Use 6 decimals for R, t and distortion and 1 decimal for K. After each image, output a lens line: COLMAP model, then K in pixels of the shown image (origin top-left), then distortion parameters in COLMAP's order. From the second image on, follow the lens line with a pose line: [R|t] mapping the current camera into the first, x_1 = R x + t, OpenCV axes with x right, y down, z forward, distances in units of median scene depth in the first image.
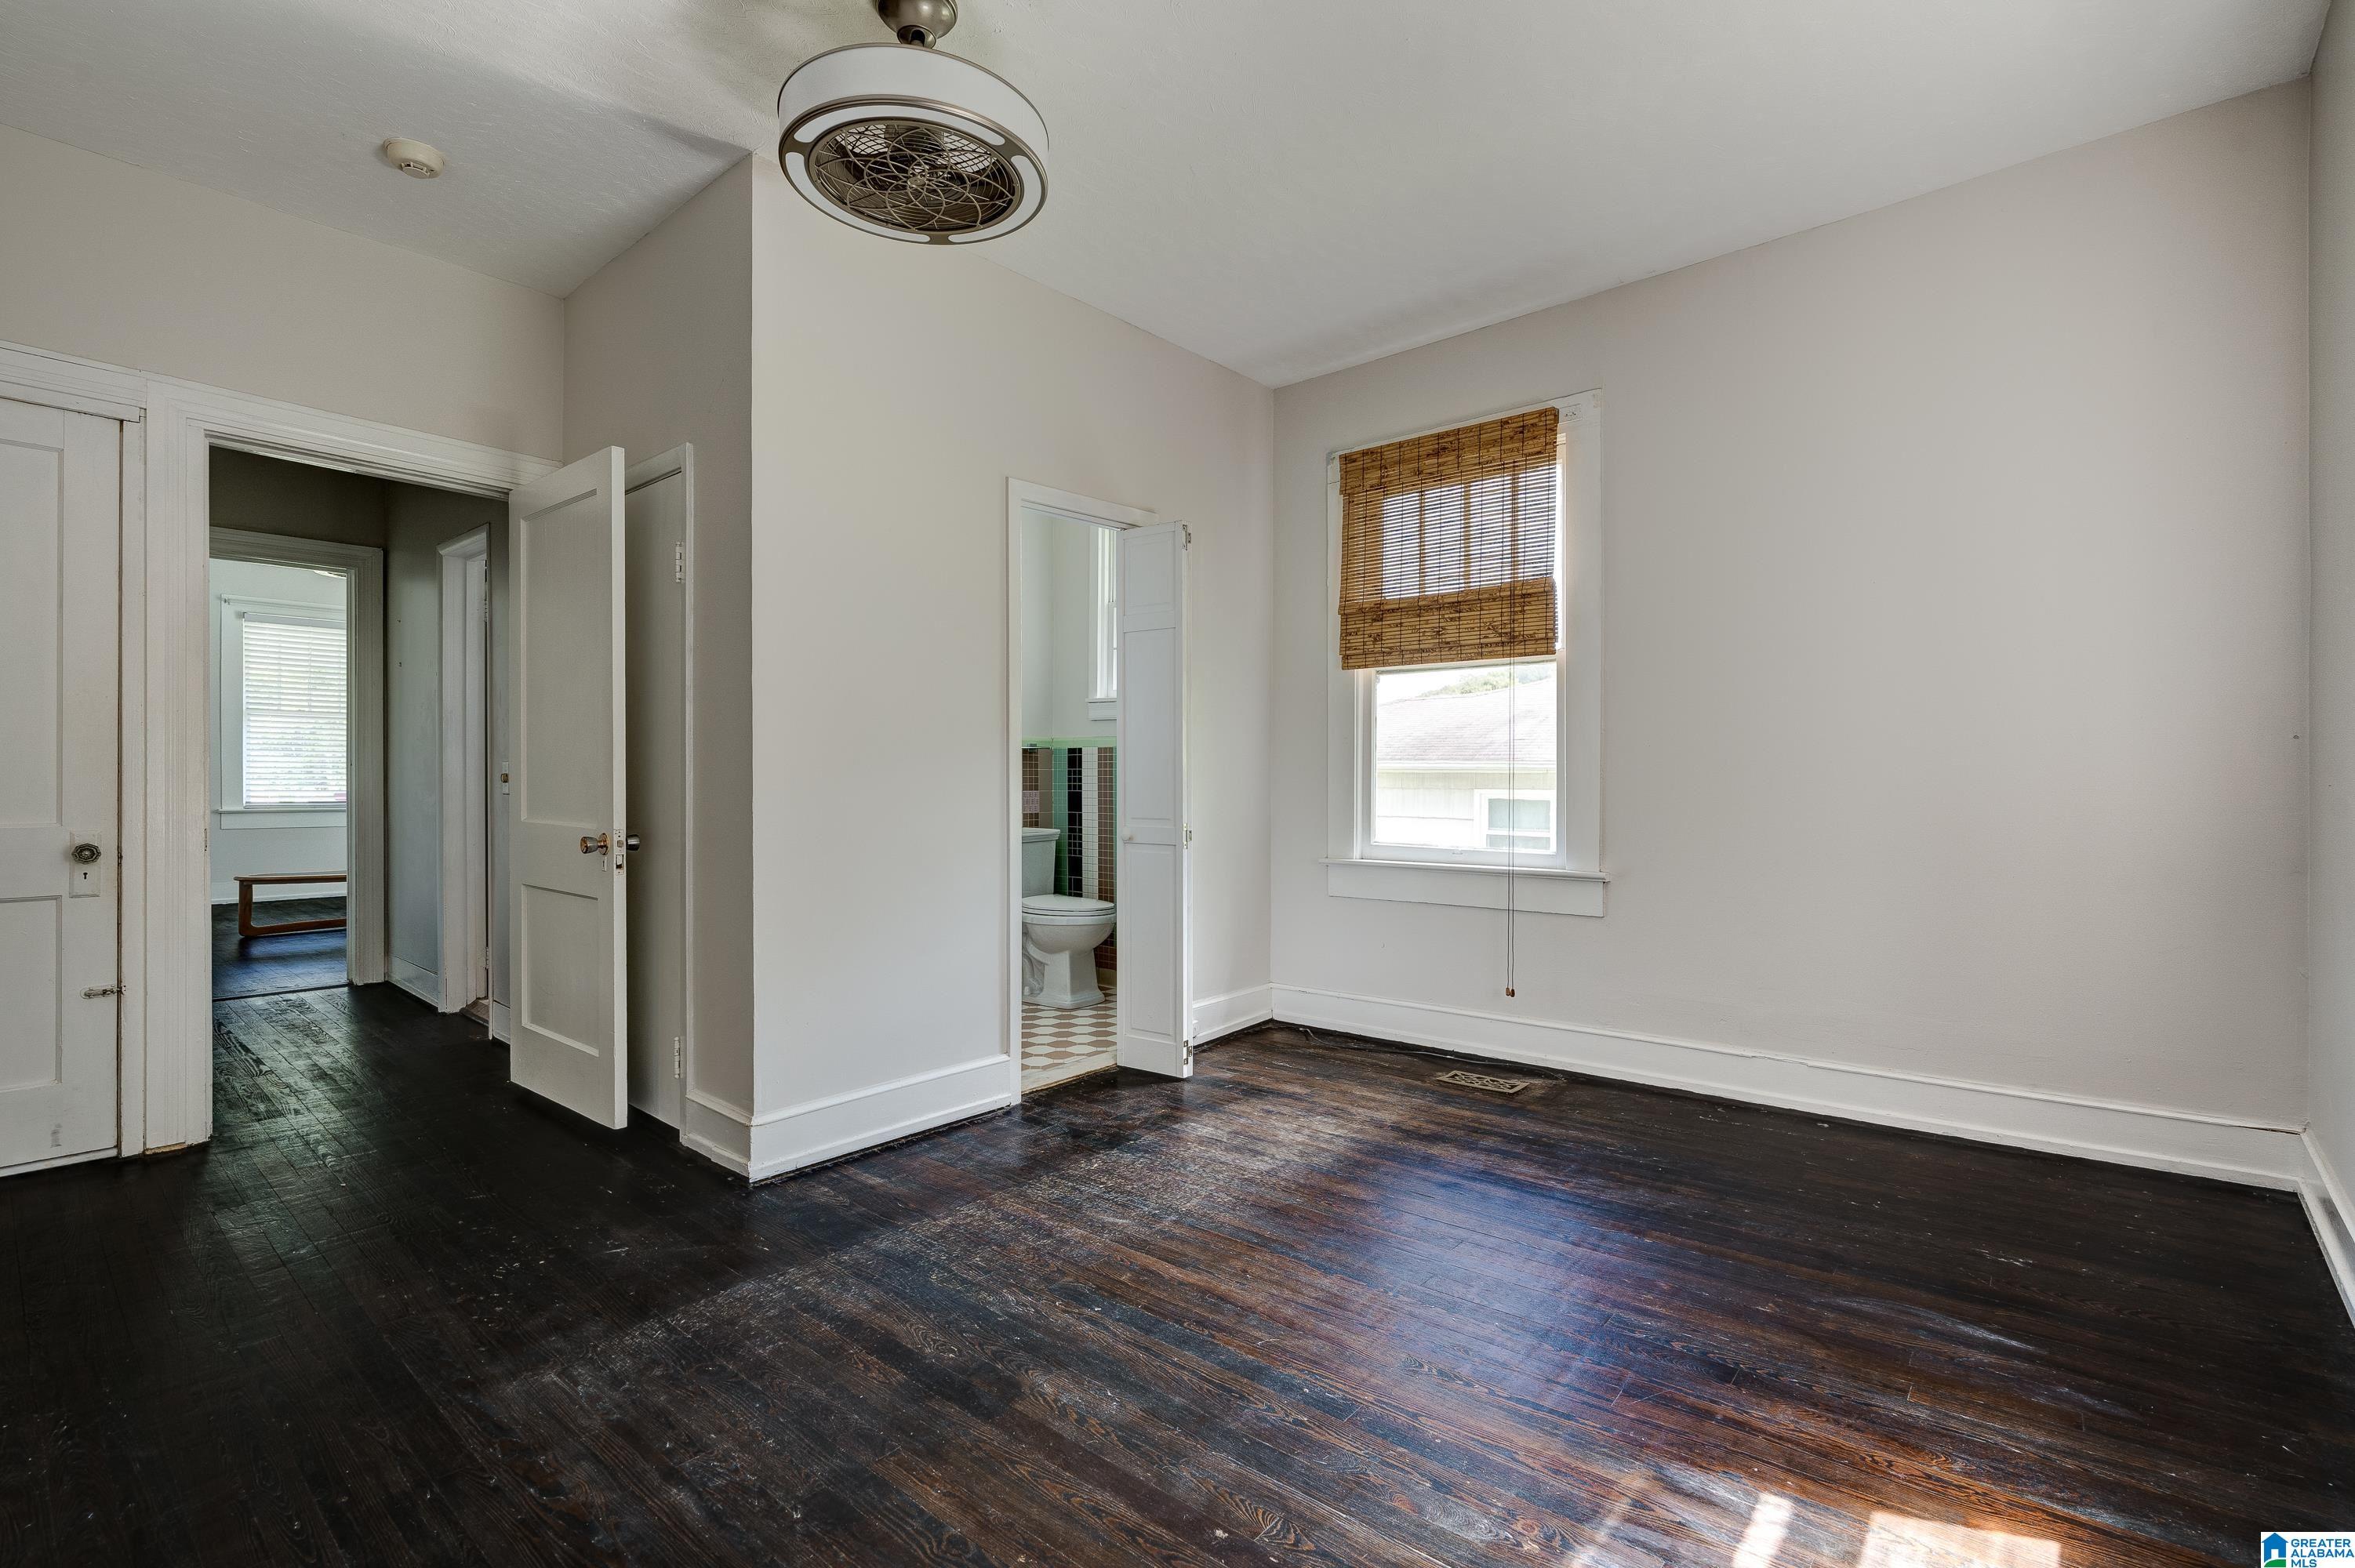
lens RADIAL K [[1069.3, 0, 1177.5], [0, 1069.3, 784.0], [0, 0, 1]] dist [-0.011913, 0.000609]
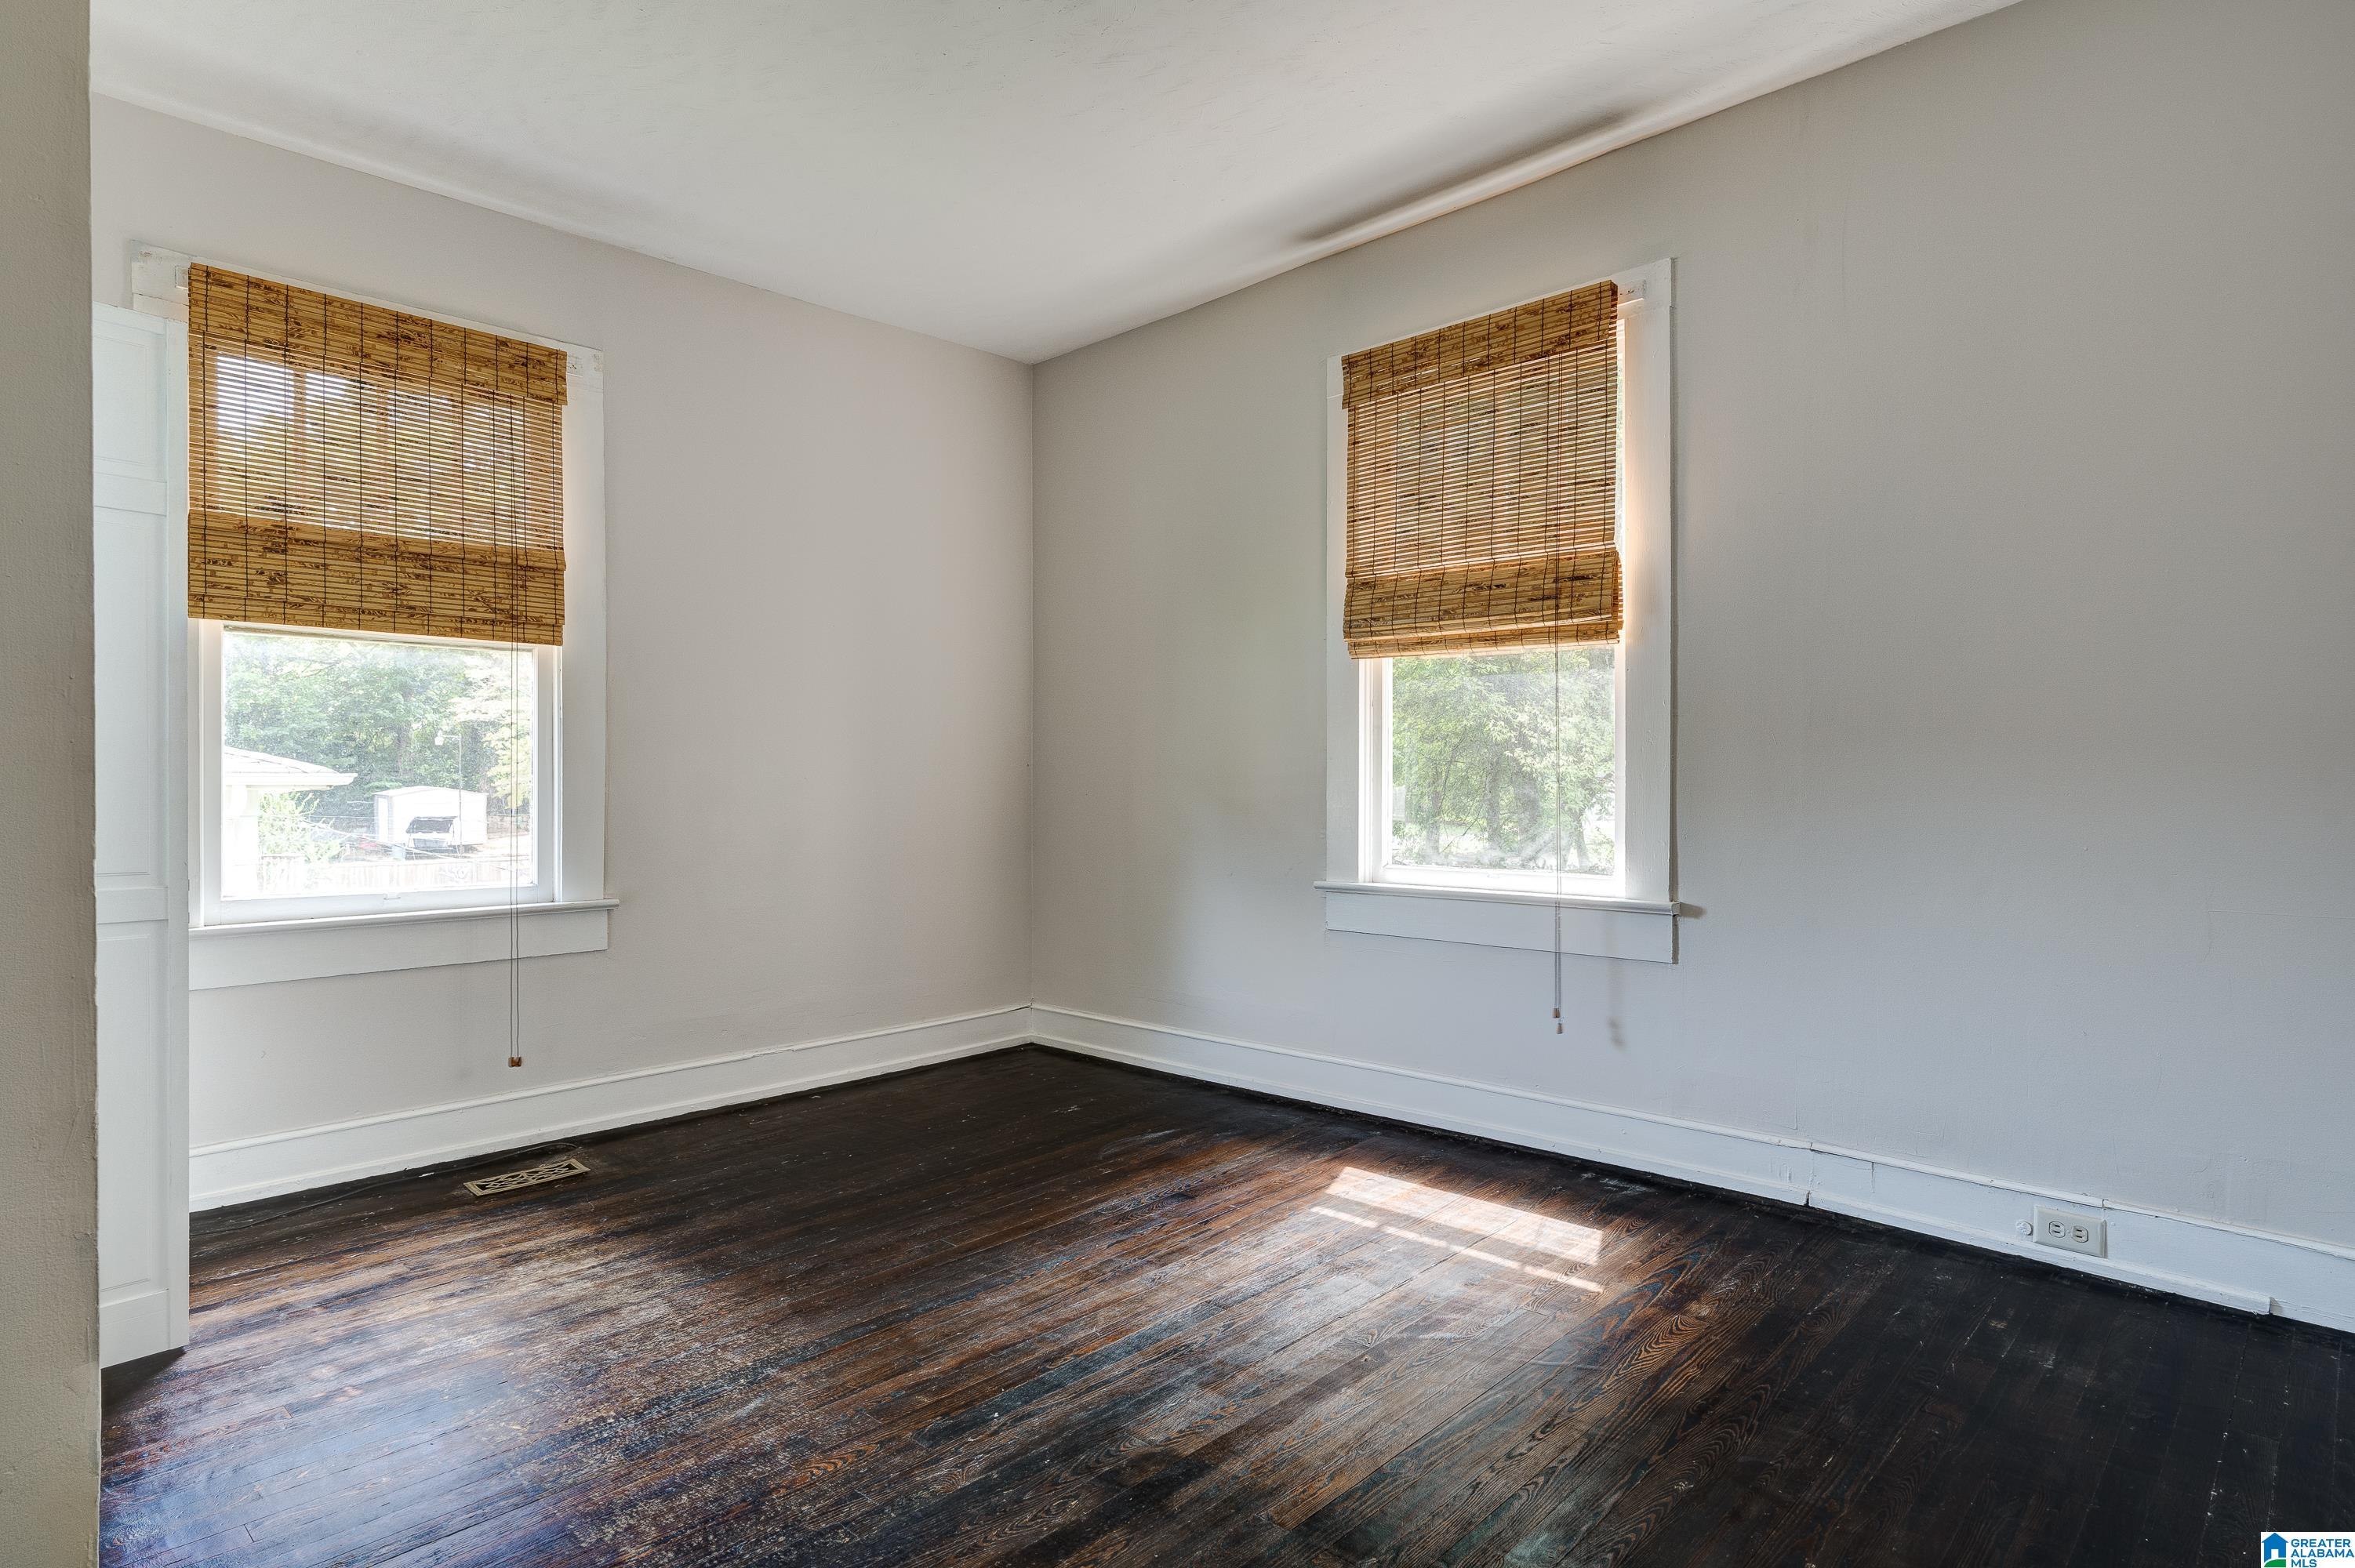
lens RADIAL K [[1276.3, 0, 1184.6], [0, 1276.3, 800.8], [0, 0, 1]] dist [-0.000424, 0.000097]
pose [[0.044635, -0.009551, 0.998958, -0.744688], [0.011777, 0.999890, 0.009033, -0.002947], [-0.998934, 0.011362, 0.044742, 0.550860]]
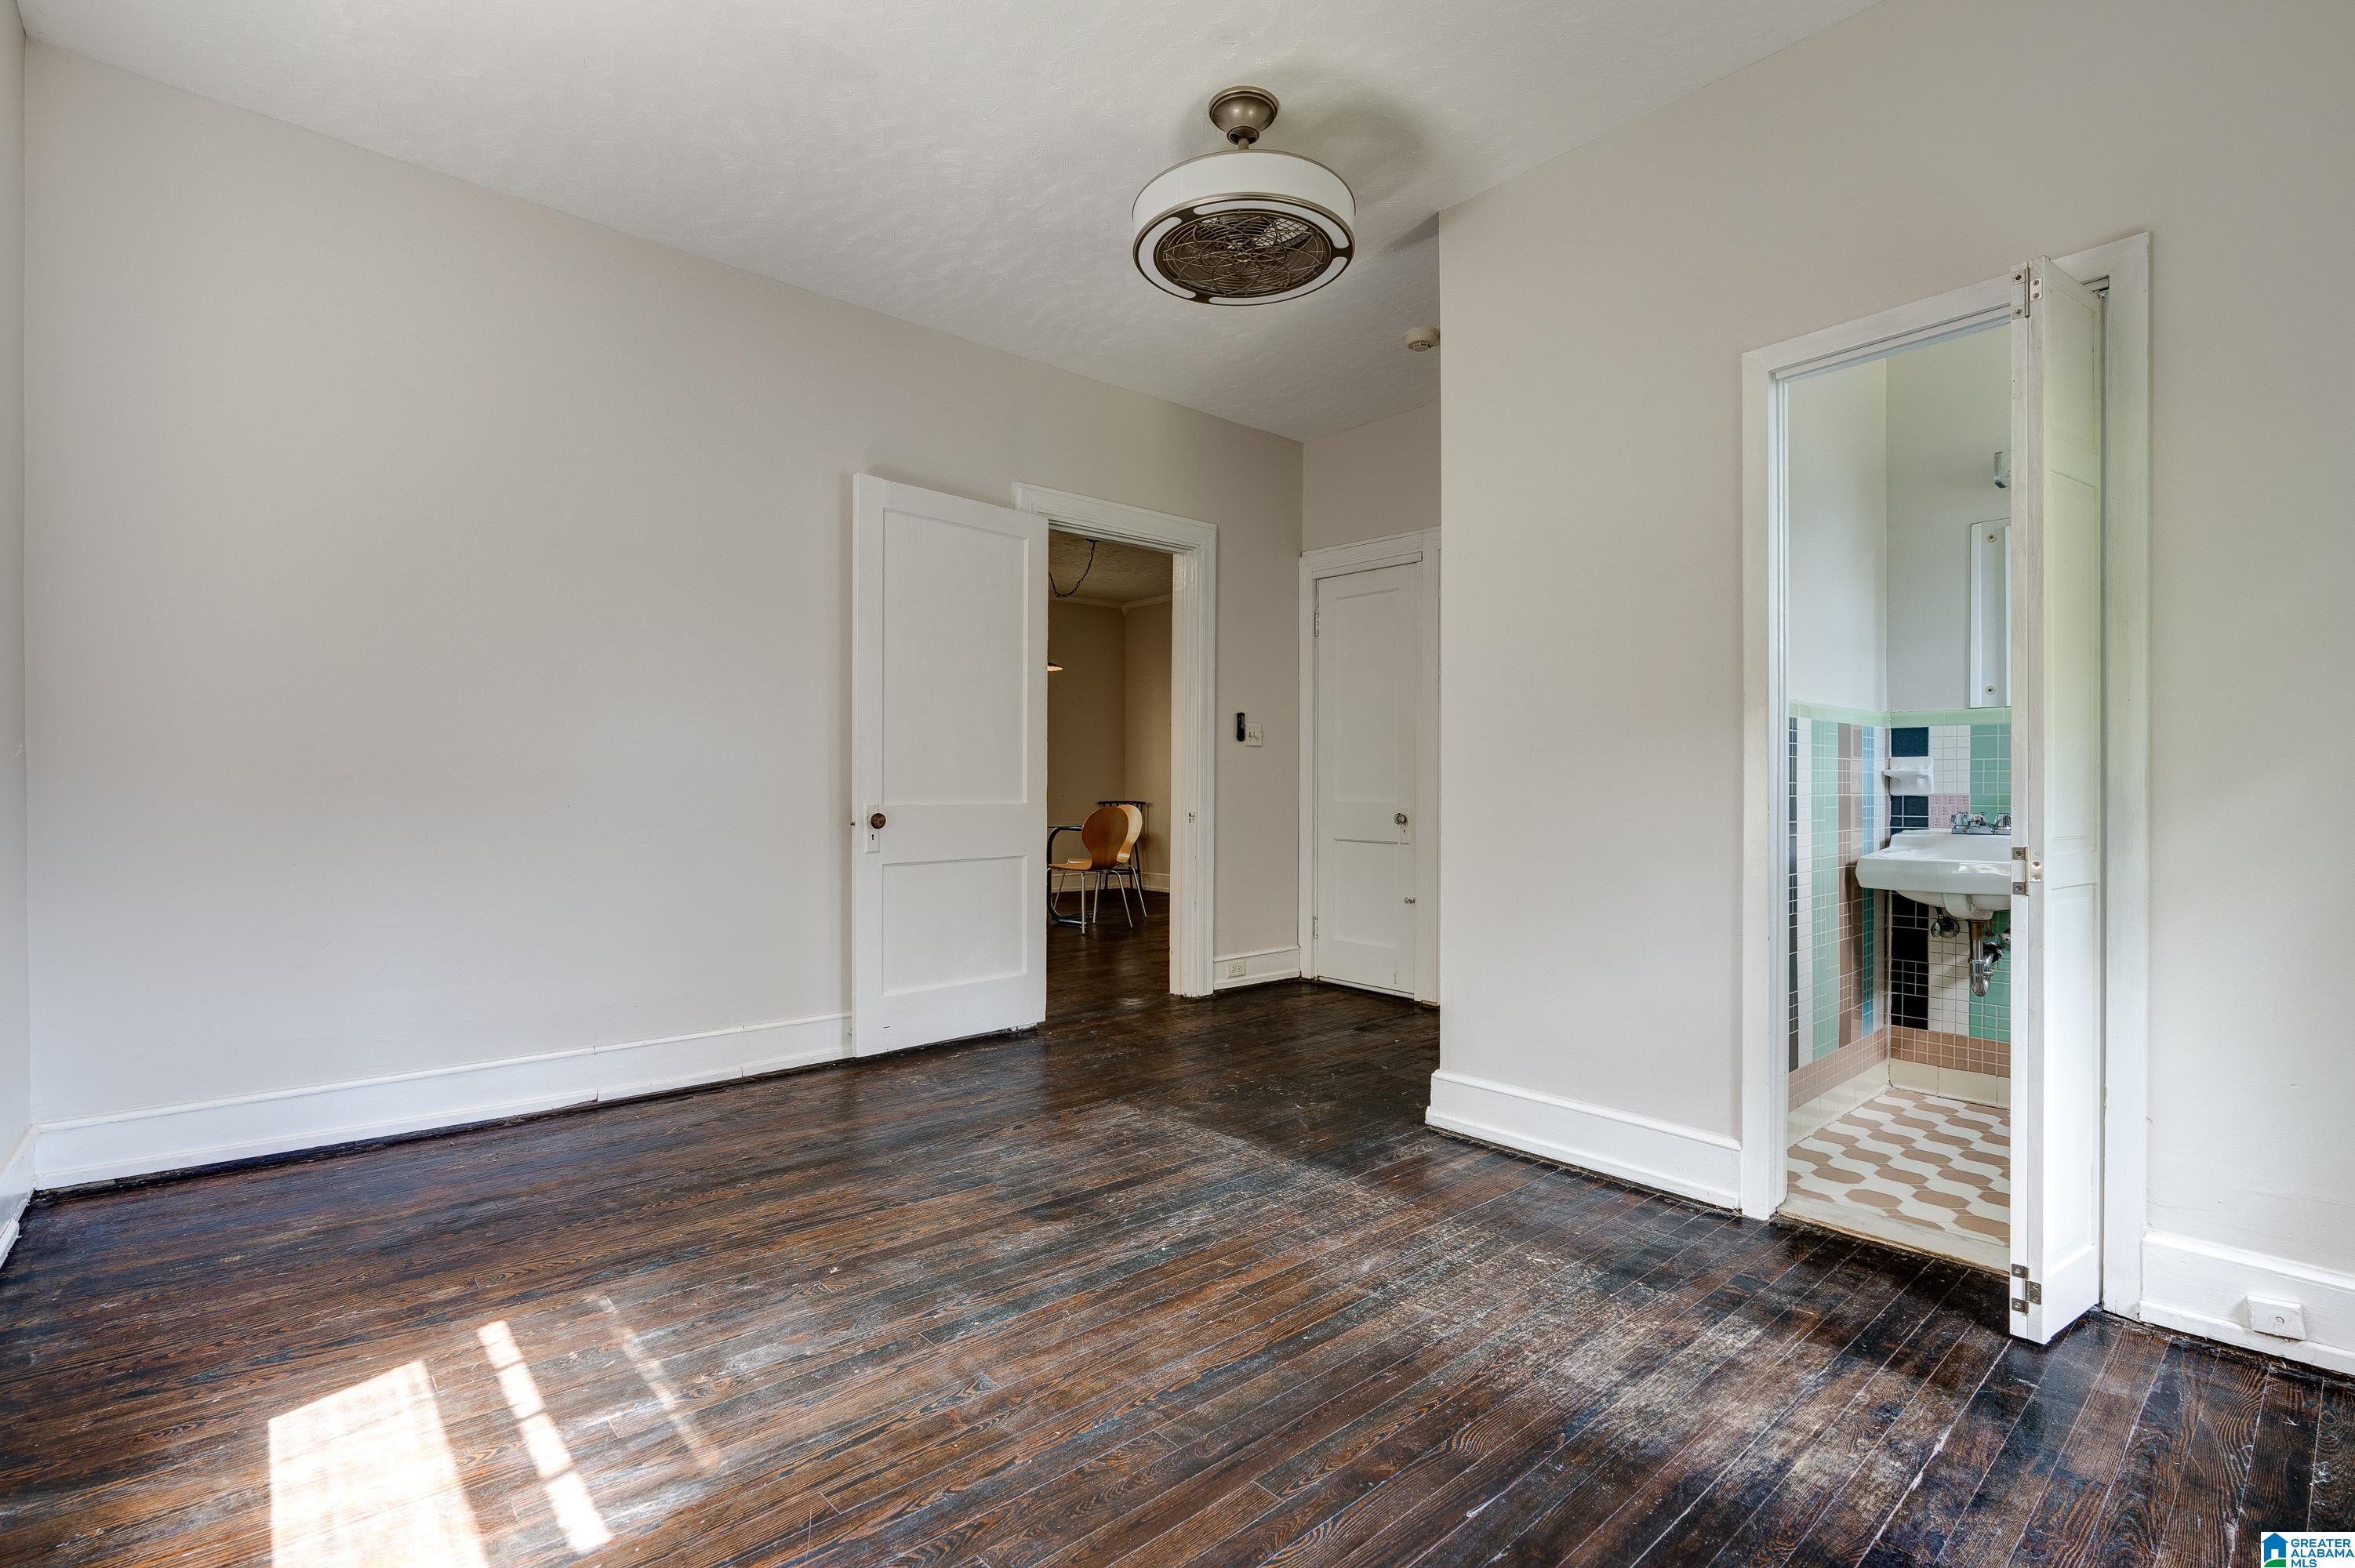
lens RADIAL K [[1069.3, 0, 1177.5], [0, 1069.3, 784.0], [0, 0, 1]] dist [-0.011913, 0.000609]
pose [[-0.129838, -0.002833, -0.991531, 0.689809], [-0.013443, 0.999909, -0.001097, 0.014287], [0.991444, 0.013187, -0.129865, 0.792135]]
